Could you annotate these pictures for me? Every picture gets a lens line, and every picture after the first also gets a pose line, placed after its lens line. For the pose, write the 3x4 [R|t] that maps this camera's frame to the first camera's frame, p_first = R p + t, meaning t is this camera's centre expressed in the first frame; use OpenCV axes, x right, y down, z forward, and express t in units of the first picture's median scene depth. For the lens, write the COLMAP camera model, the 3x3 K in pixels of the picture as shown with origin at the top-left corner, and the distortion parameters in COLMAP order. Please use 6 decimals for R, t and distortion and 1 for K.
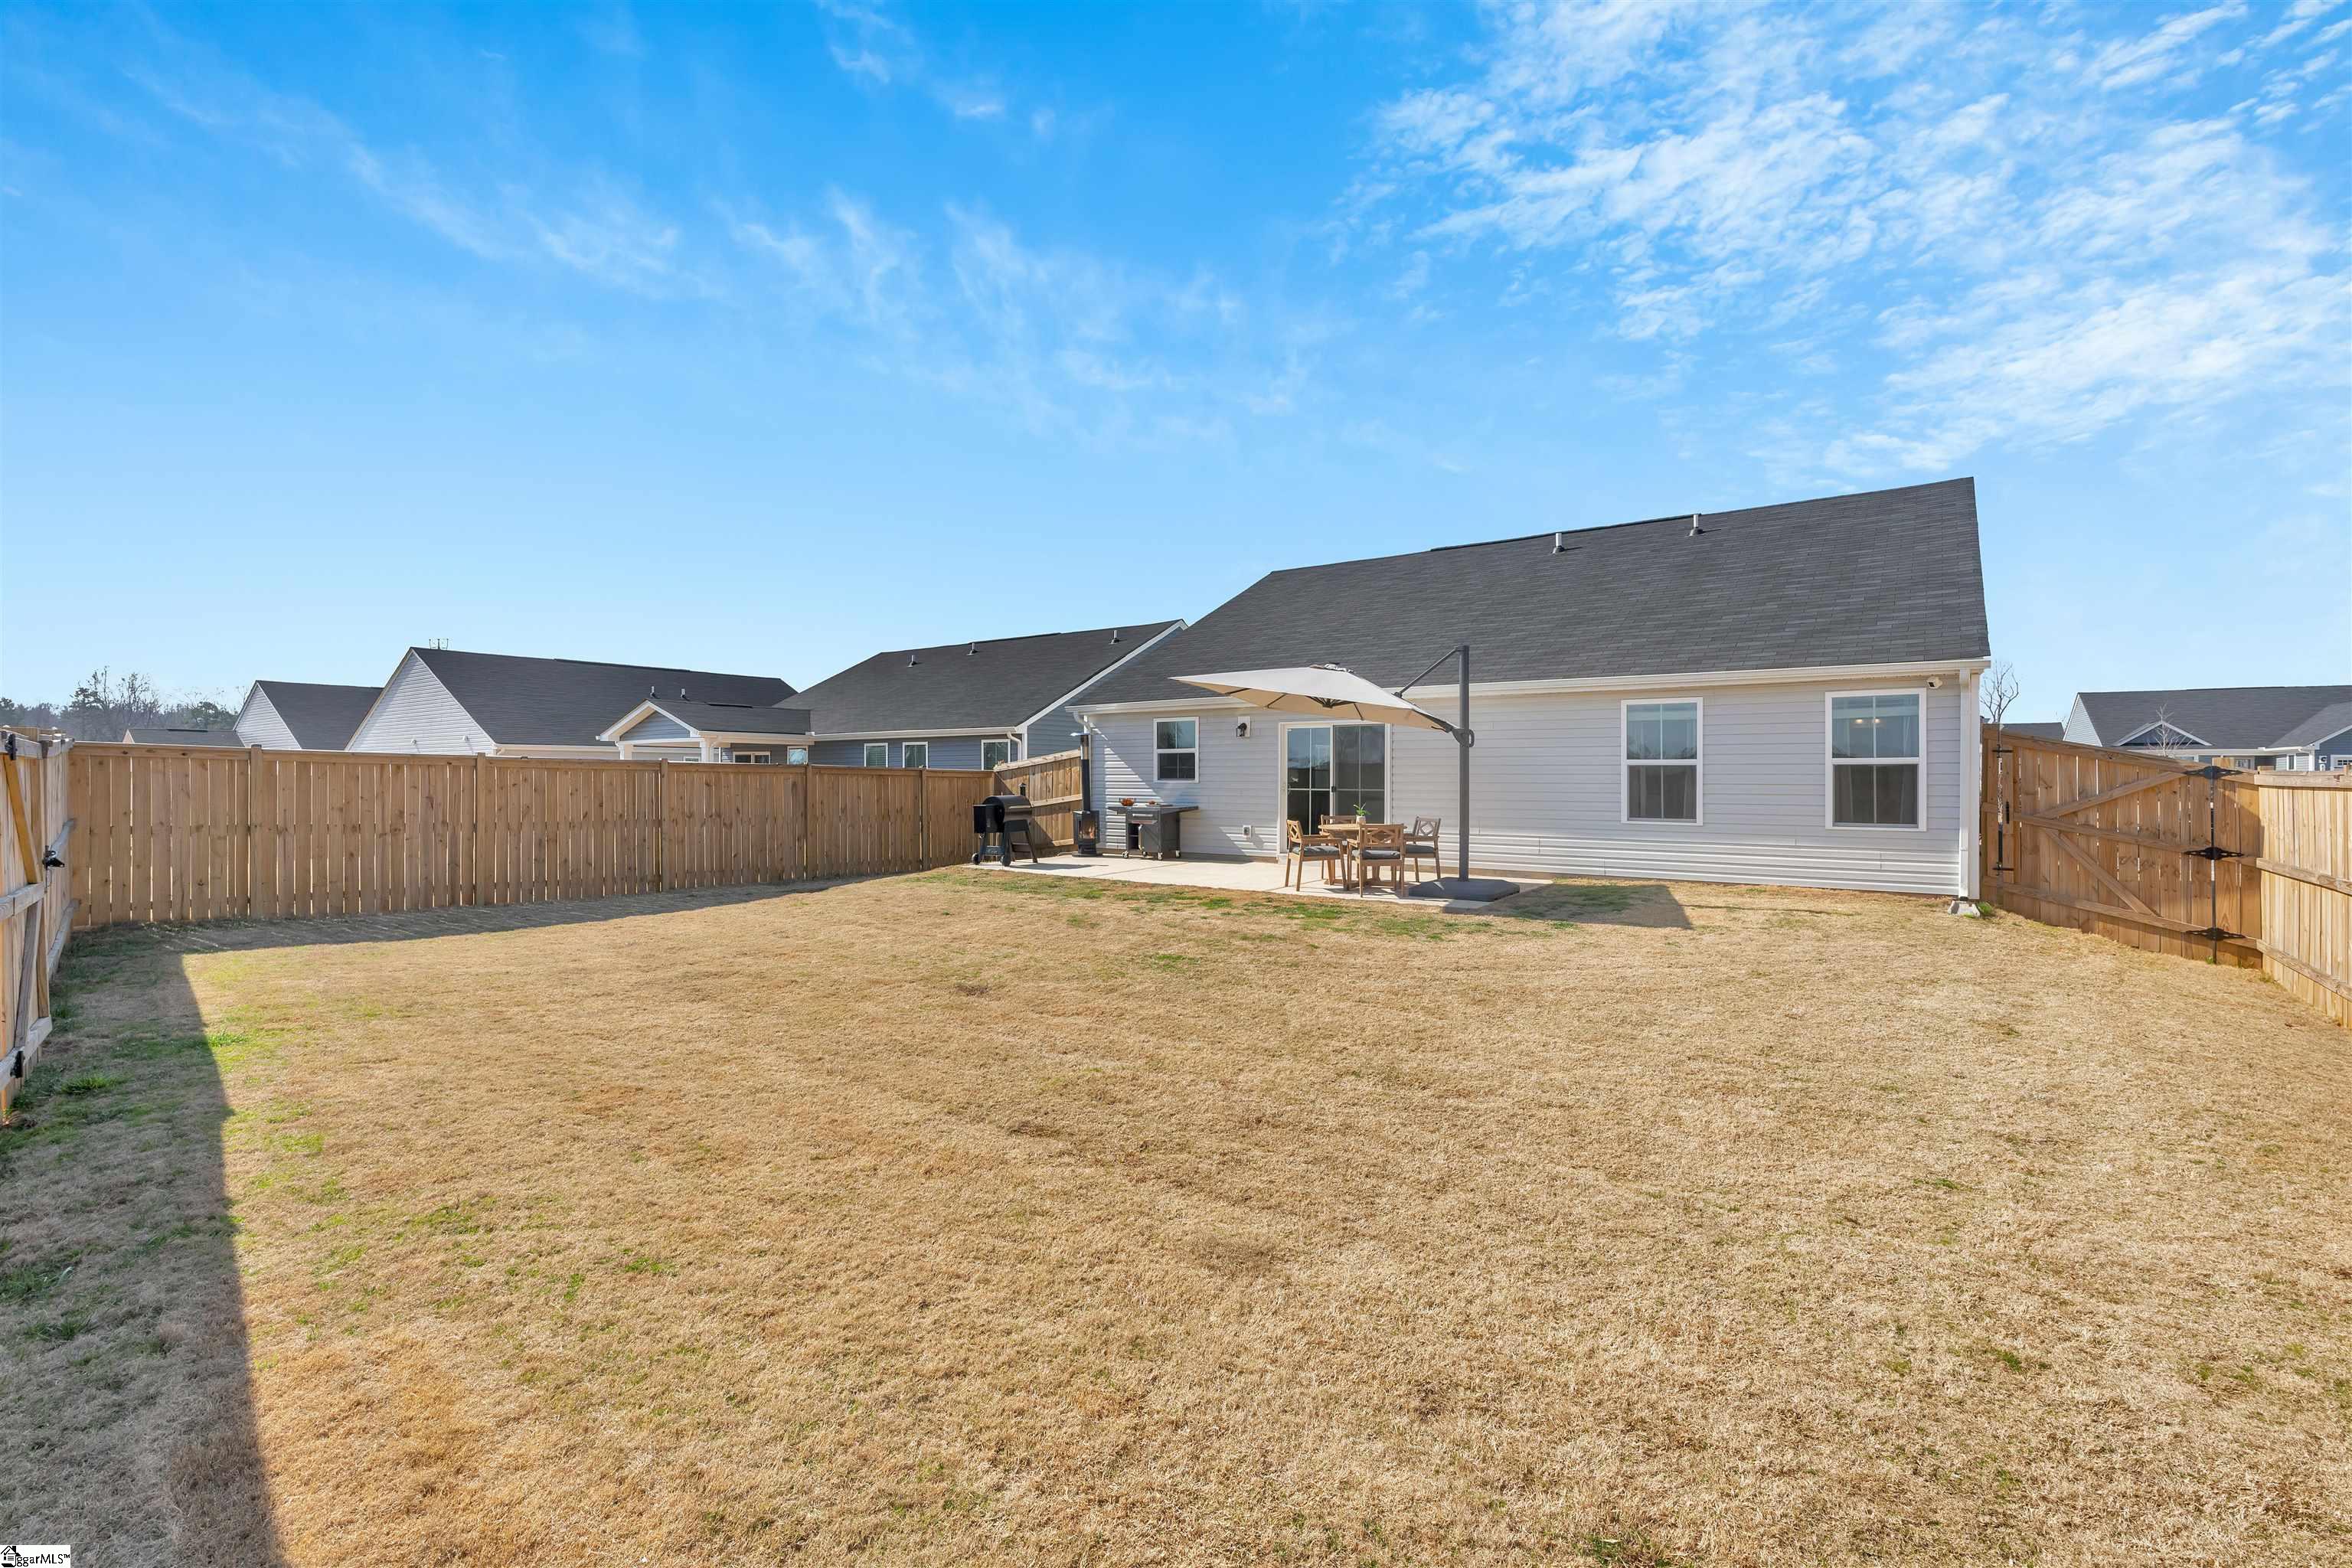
lens RADIAL K [[1079.1, 0, 1172.3], [0, 1079.1, 781.3], [0, 0, 1]] dist [0.001799, 0.000245]
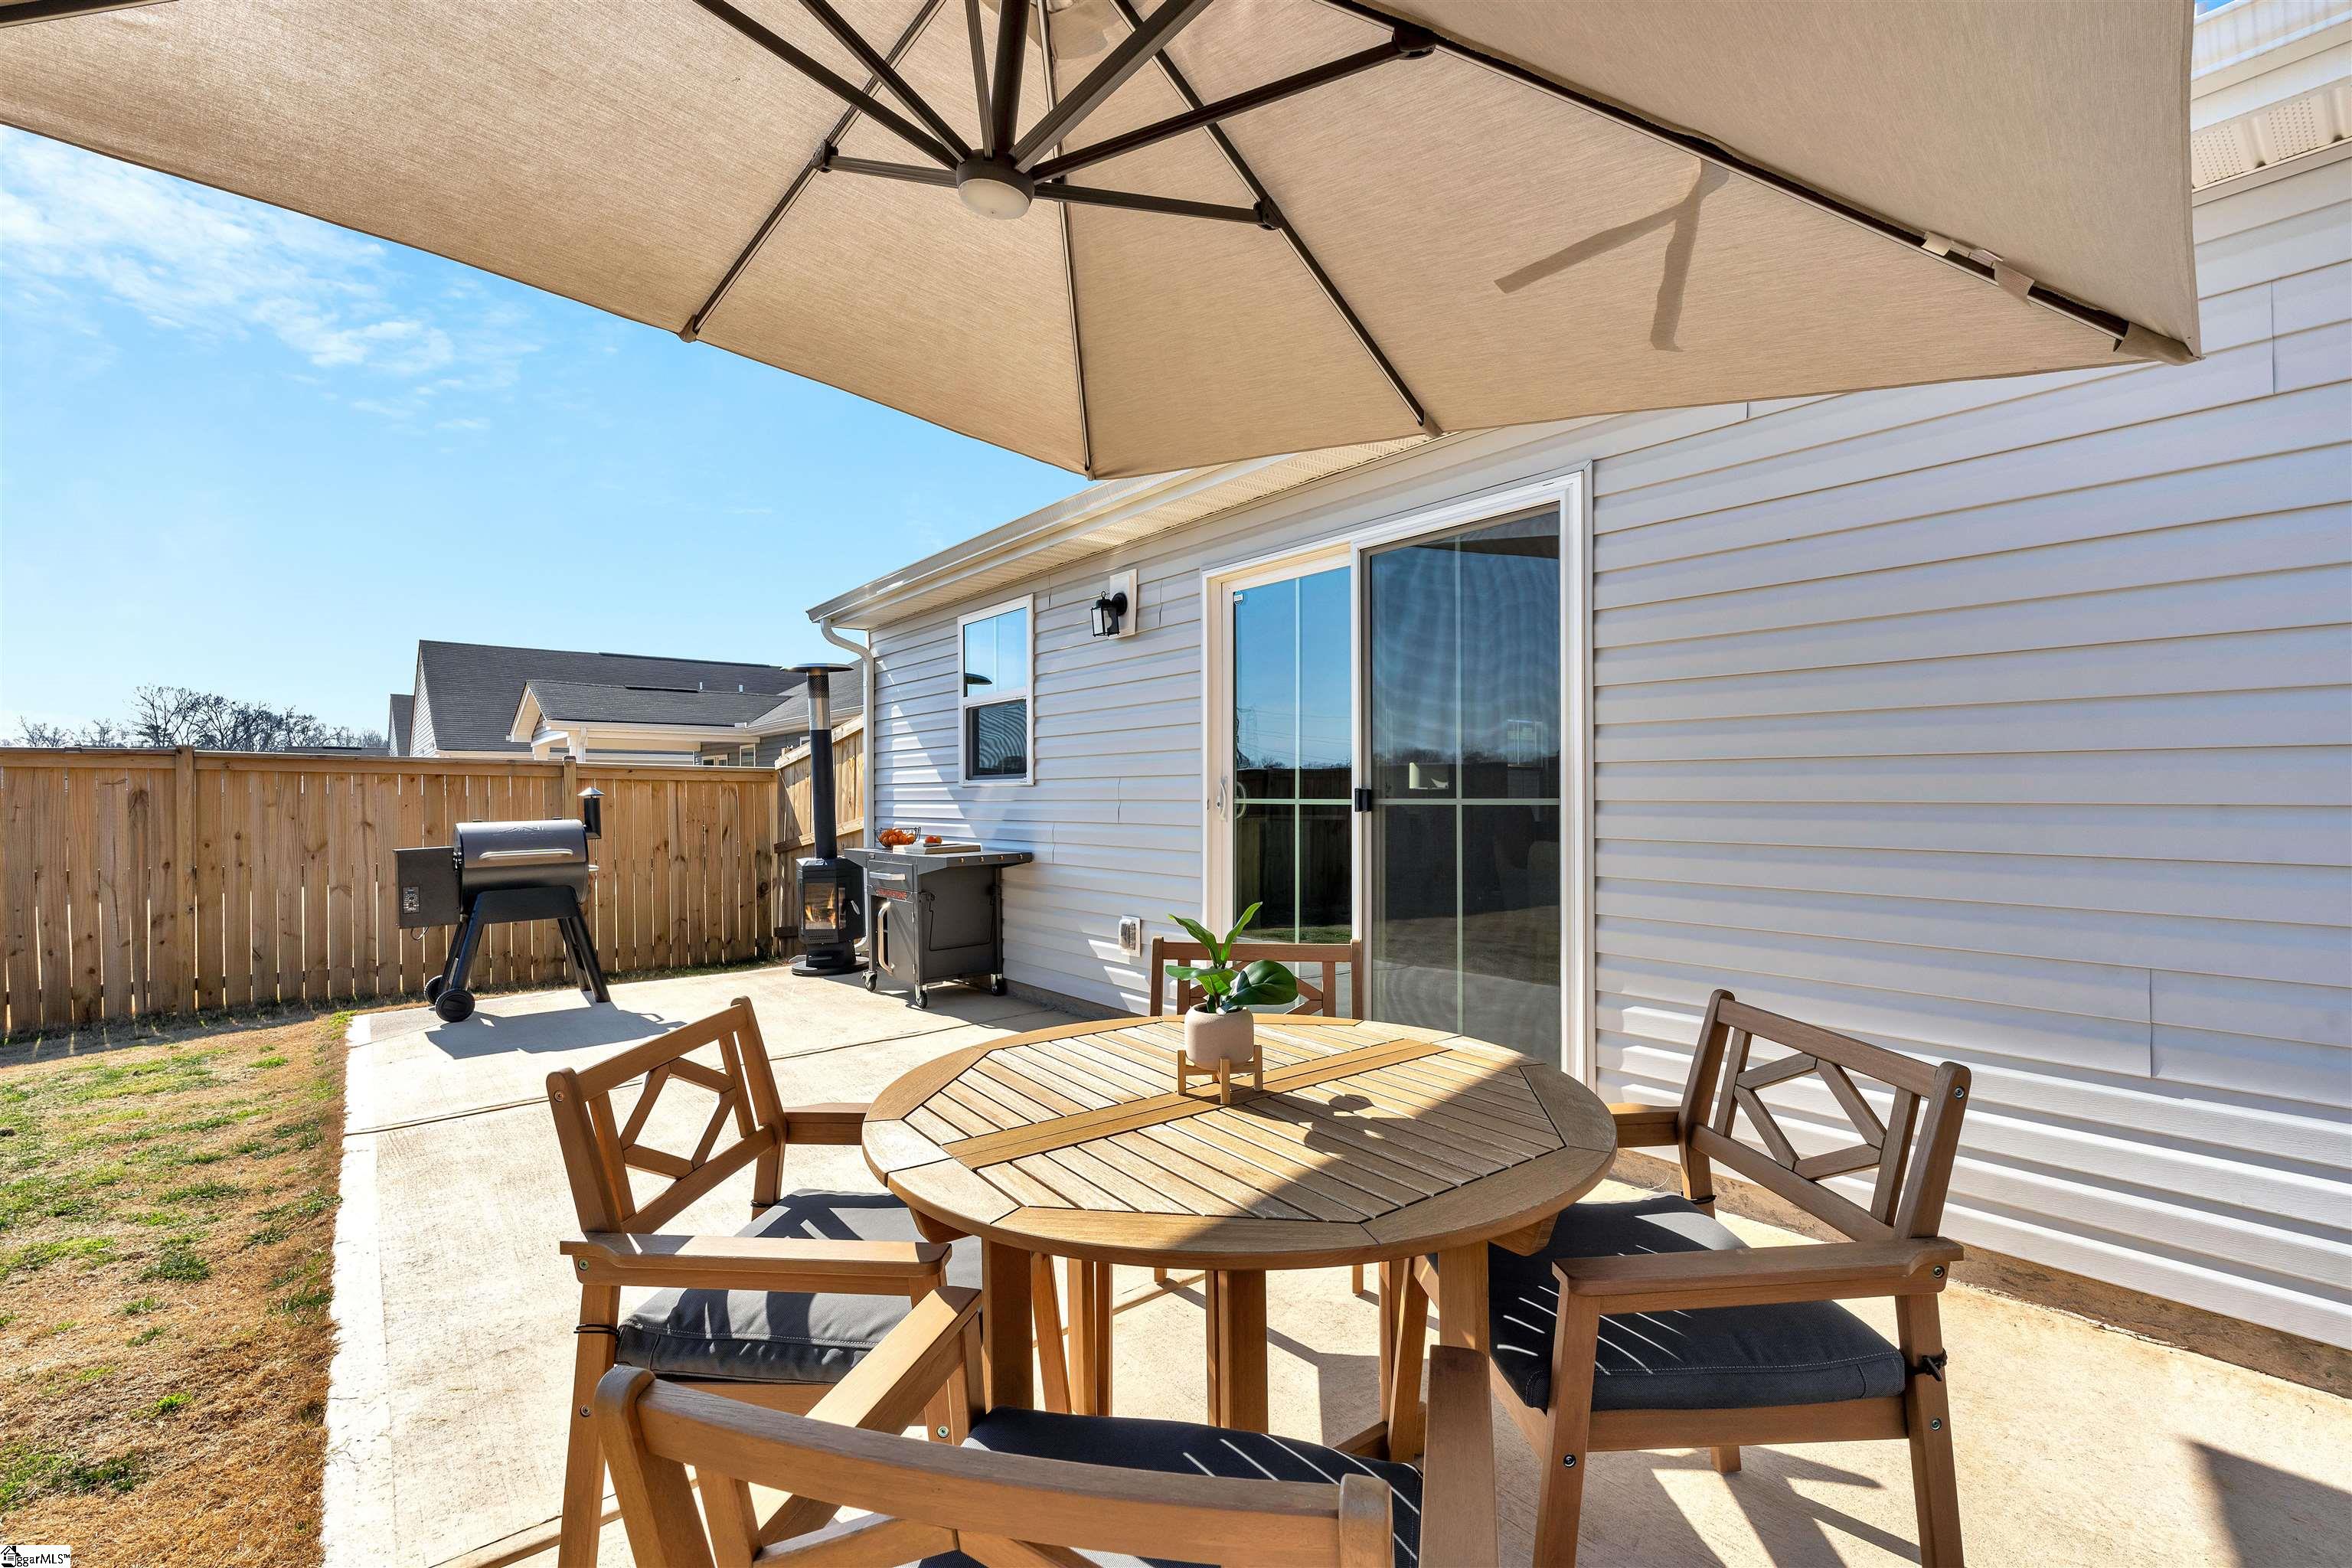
lens RADIAL K [[1032.2, 0, 1187.2], [0, 1032.2, 794.8], [0, 0, 1]] dist [-0.012248, -0.000139]
pose [[0.968728, -0.005705, -0.248059, 0.160497], [0.005034, 0.999982, -0.003341, 0.006349], [0.248073, 0.001988, 0.968739, 0.713700]]
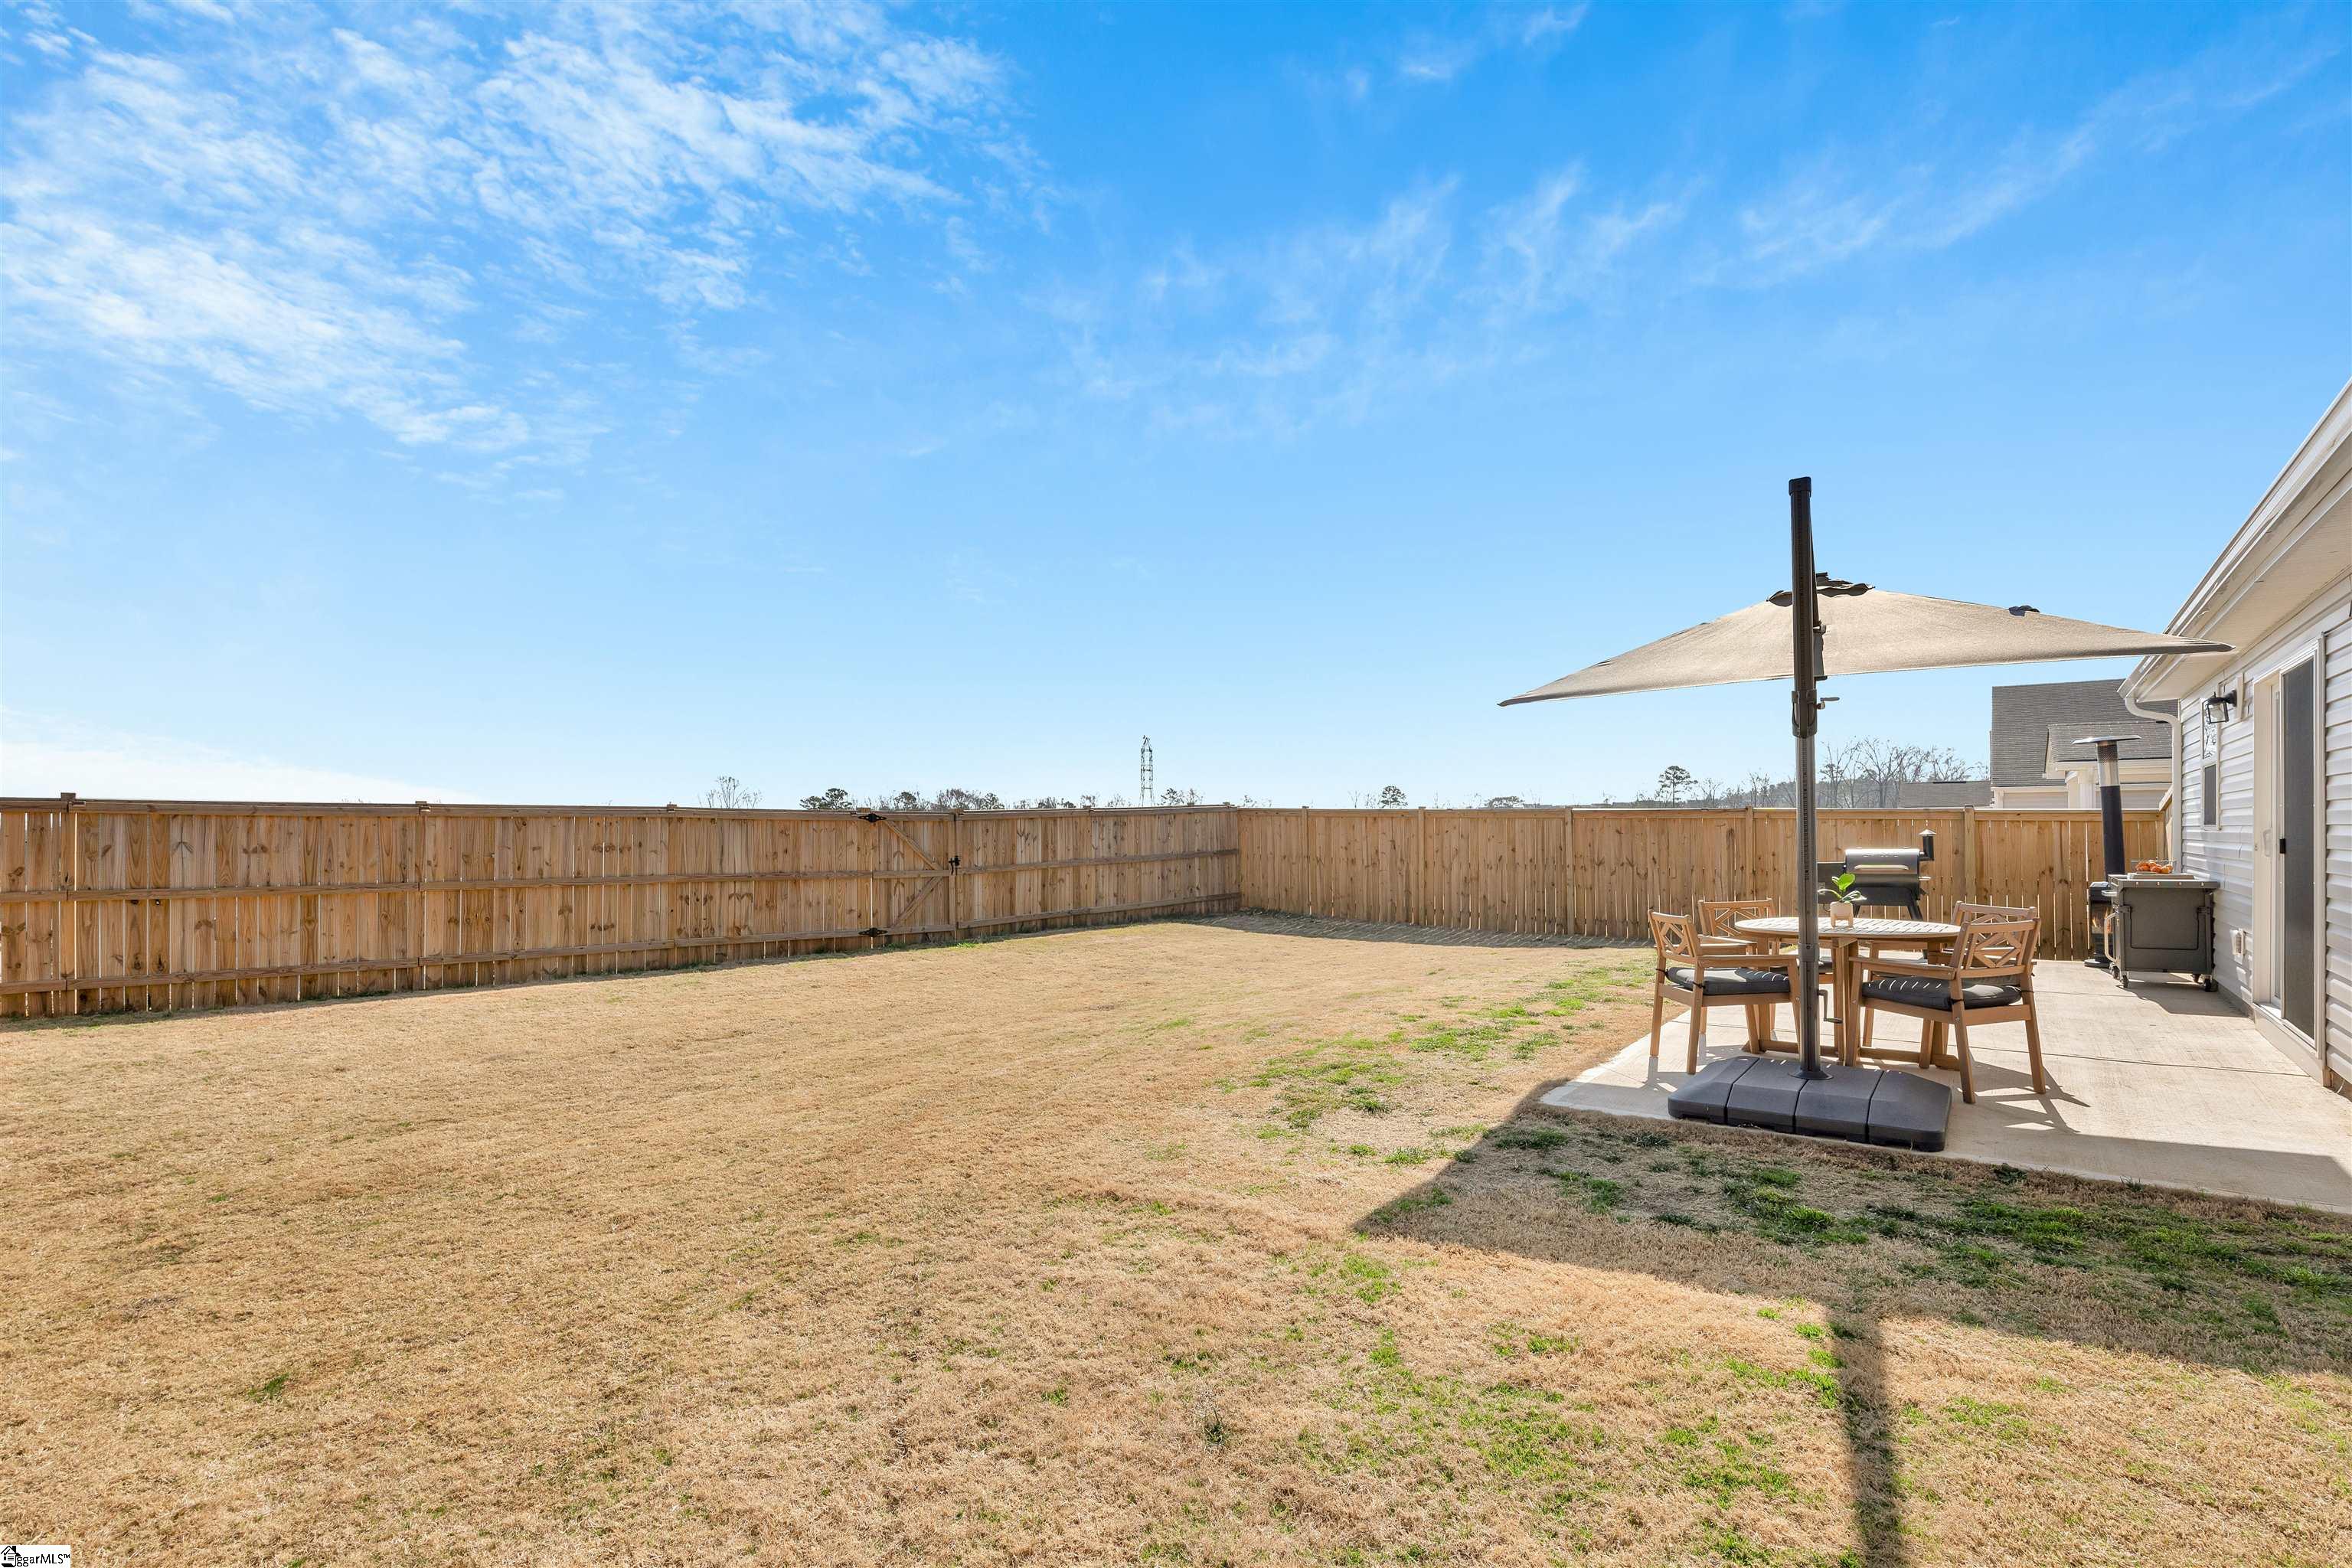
lens RADIAL K [[1079.1, 0, 1182.5], [0, 1079.1, 803.0], [0, 0, 1]] dist [0.001799, 0.000245]
pose [[-0.022589, -0.024652, -0.999441, 0.518096], [0.002139, 0.999692, -0.024707, 0.000282], [0.999743, -0.002696, -0.022529, 0.590383]]
